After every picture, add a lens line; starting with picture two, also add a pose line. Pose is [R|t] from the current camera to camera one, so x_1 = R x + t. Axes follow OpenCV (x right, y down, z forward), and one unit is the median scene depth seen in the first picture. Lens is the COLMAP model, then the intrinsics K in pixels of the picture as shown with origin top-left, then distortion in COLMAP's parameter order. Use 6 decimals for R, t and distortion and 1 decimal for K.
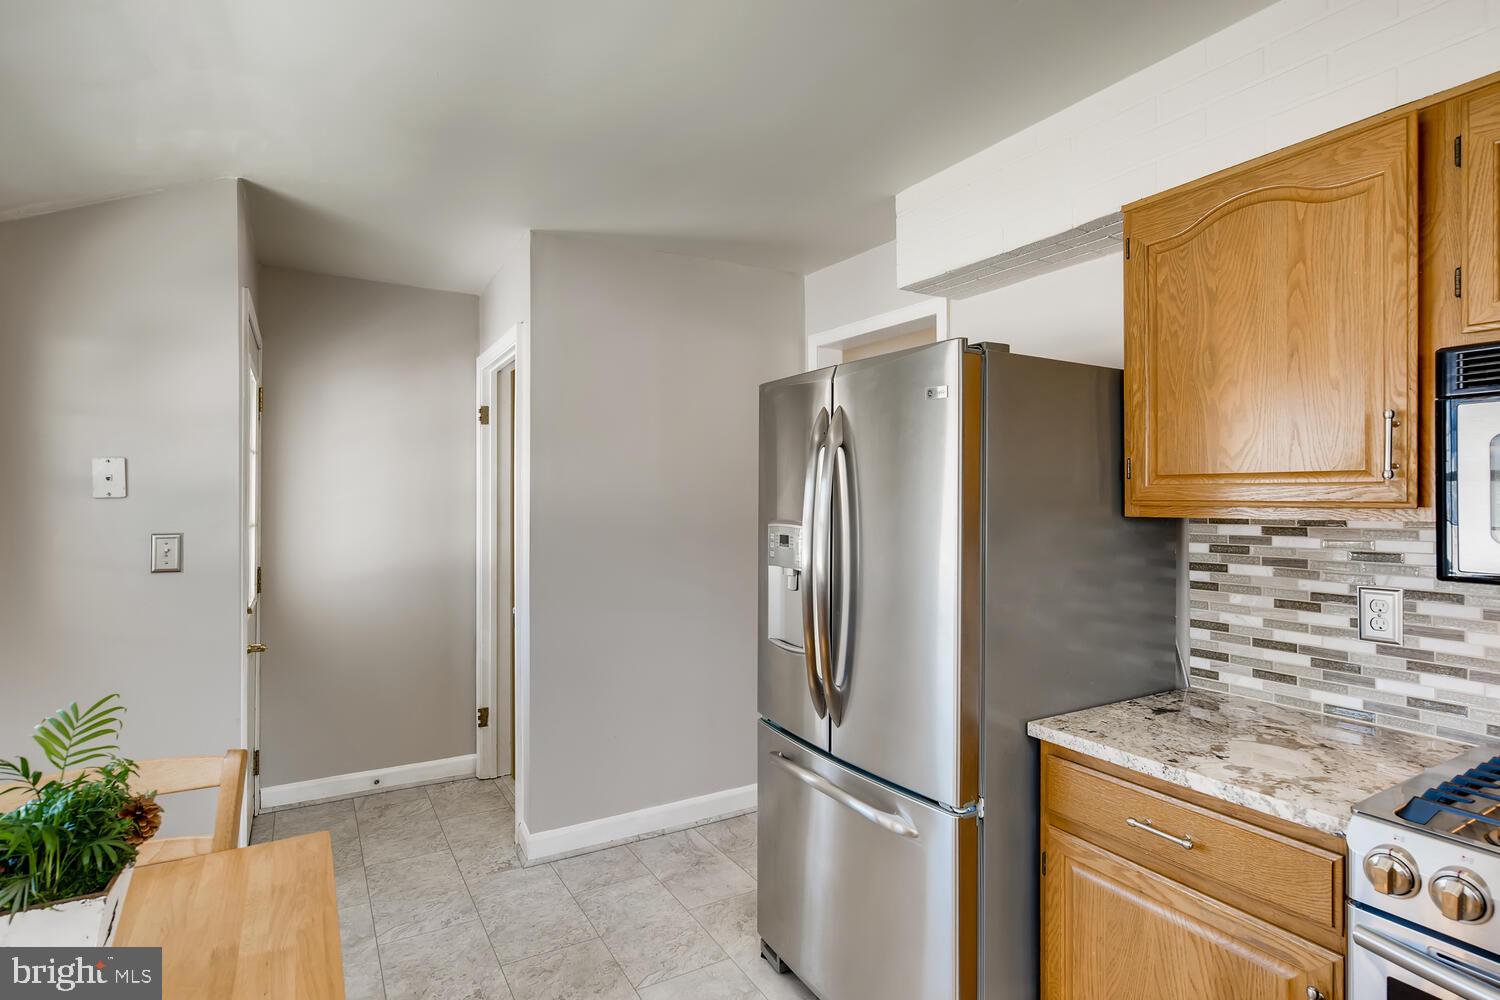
lens RADIAL K [[785.1, 0, 737.2], [0, 785.1, 484.8], [0, 0, 1]] dist [-0.004166, 0.003897]
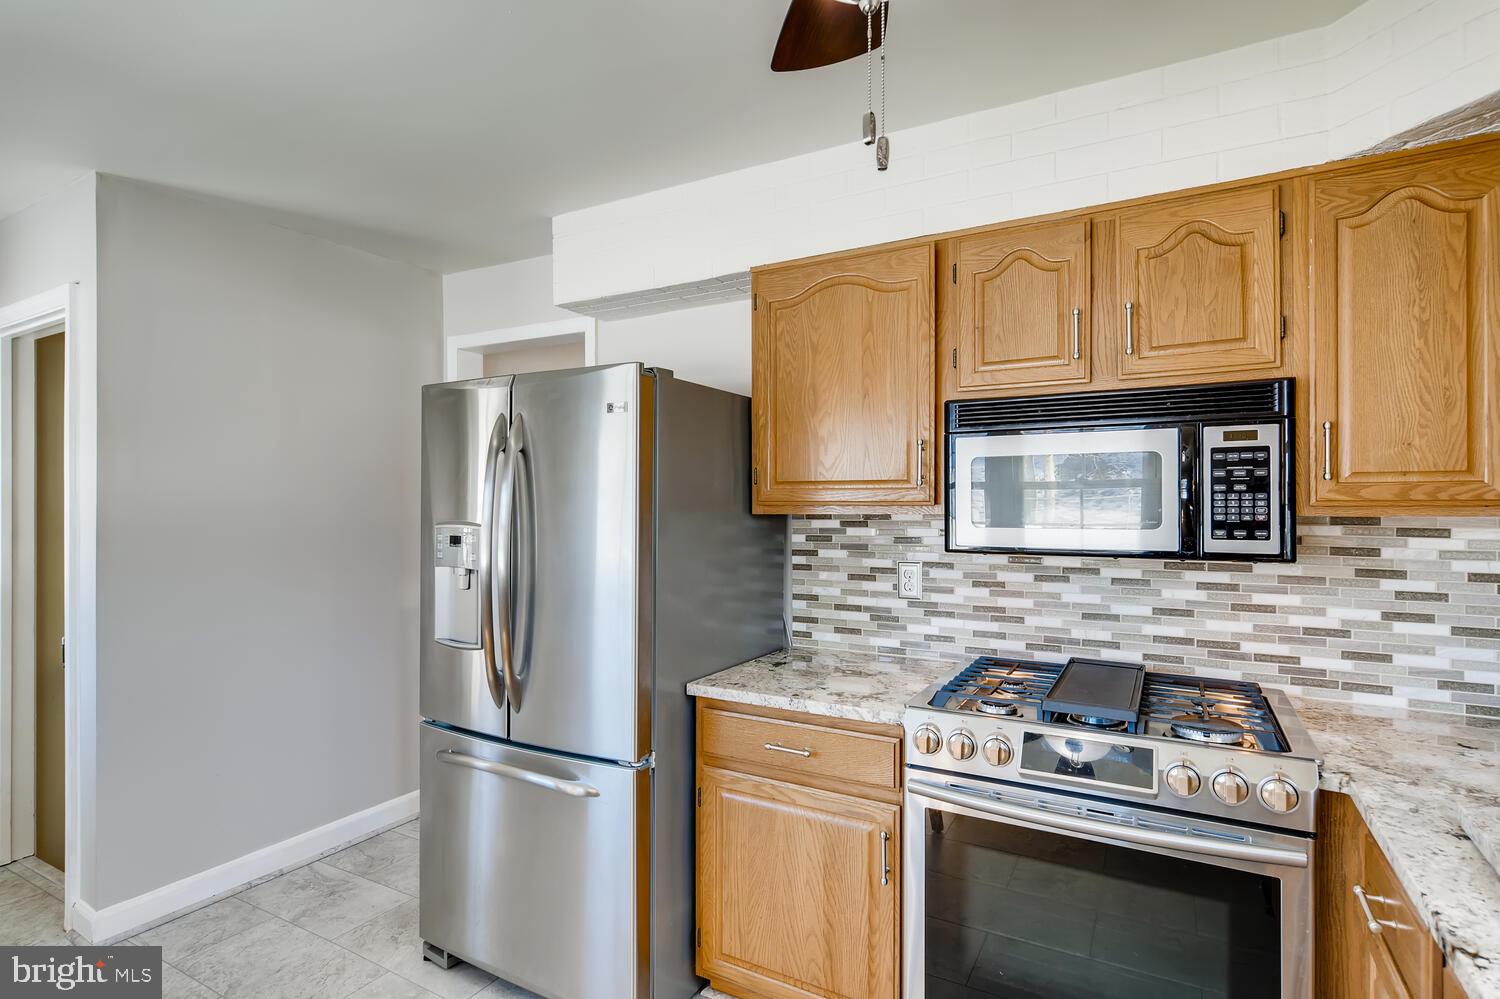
lens RADIAL K [[785.1, 0, 763.9], [0, 785.1, 485.4], [0, 0, 1]] dist [-0.004166, 0.003897]
pose [[0.858363, 0.011043, 0.512924, -0.144519], [-0.007099, 0.999928, -0.009647, 0.006560], [-0.512994, 0.004639, 0.858380, -0.097511]]
